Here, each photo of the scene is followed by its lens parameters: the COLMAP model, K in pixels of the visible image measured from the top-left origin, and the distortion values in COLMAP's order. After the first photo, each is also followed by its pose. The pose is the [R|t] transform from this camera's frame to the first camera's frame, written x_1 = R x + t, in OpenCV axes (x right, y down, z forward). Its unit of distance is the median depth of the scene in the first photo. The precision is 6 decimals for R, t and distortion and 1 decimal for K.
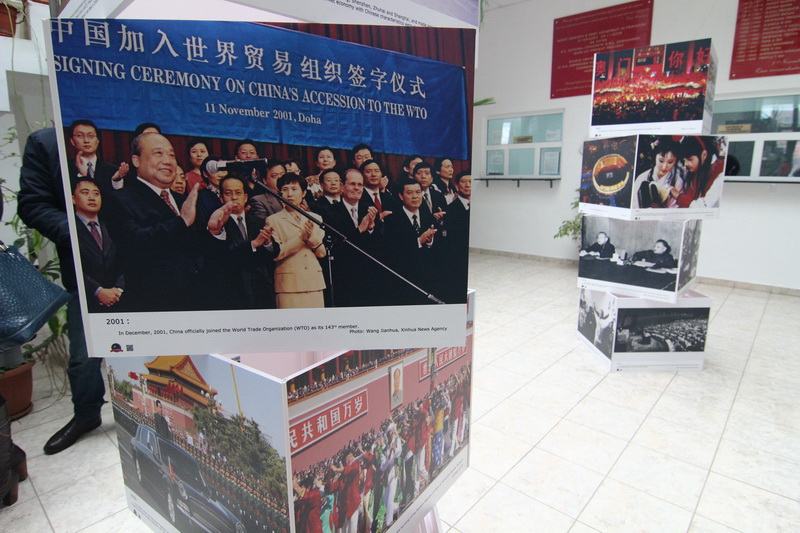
lens RADIAL K [[453.8, 0, 408.2], [0, 453.8, 266.1], [0, 0, 1]] dist [-0.010390, -0.008157]
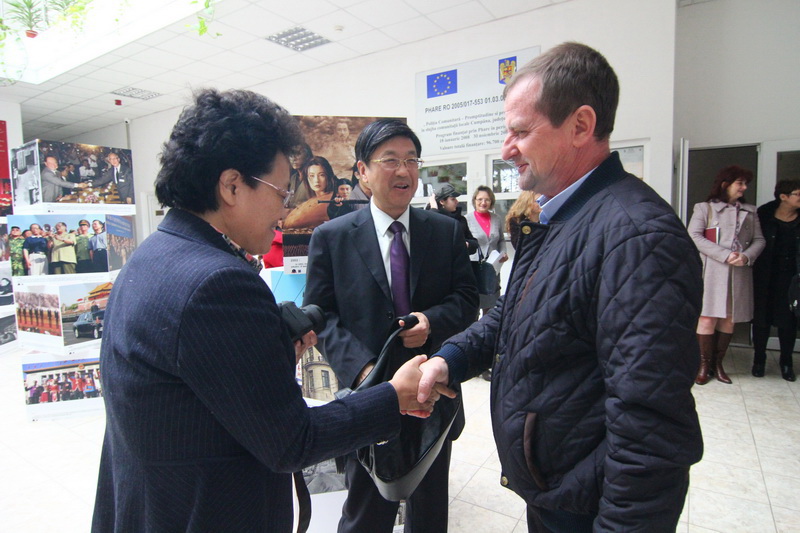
lens RADIAL K [[453.8, 0, 400.7], [0, 453.8, 262.6], [0, 0, 1]] dist [-0.010390, -0.008157]
pose [[-0.149497, -0.074267, 0.985969, -1.474206], [0.225079, 0.968439, 0.107074, 0.048556], [-0.962803, 0.237928, -0.128062, -0.344023]]
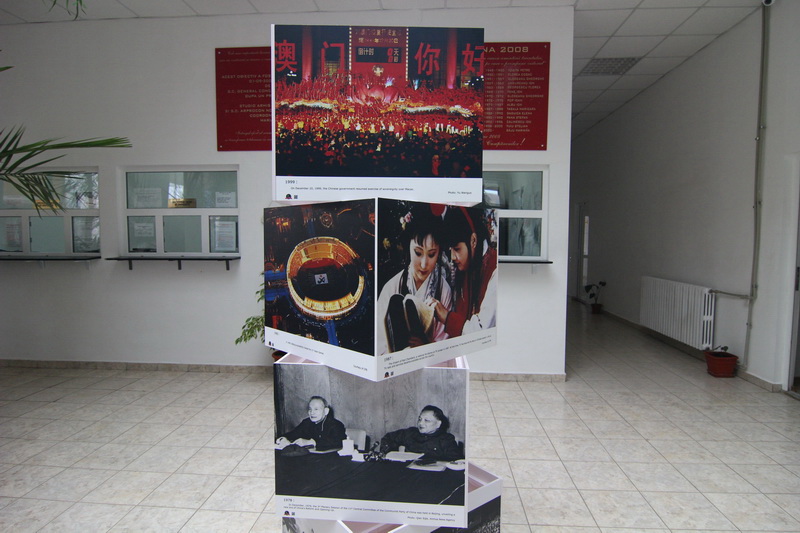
lens RADIAL K [[453.8, 0, 404.2], [0, 453.8, 267.8], [0, 0, 1]] dist [-0.010390, -0.008157]
pose [[0.796816, -0.029661, 0.603493, 0.233648], [0.113650, 0.988324, -0.101482, -0.160160], [-0.593437, 0.149450, 0.790884, 0.587604]]
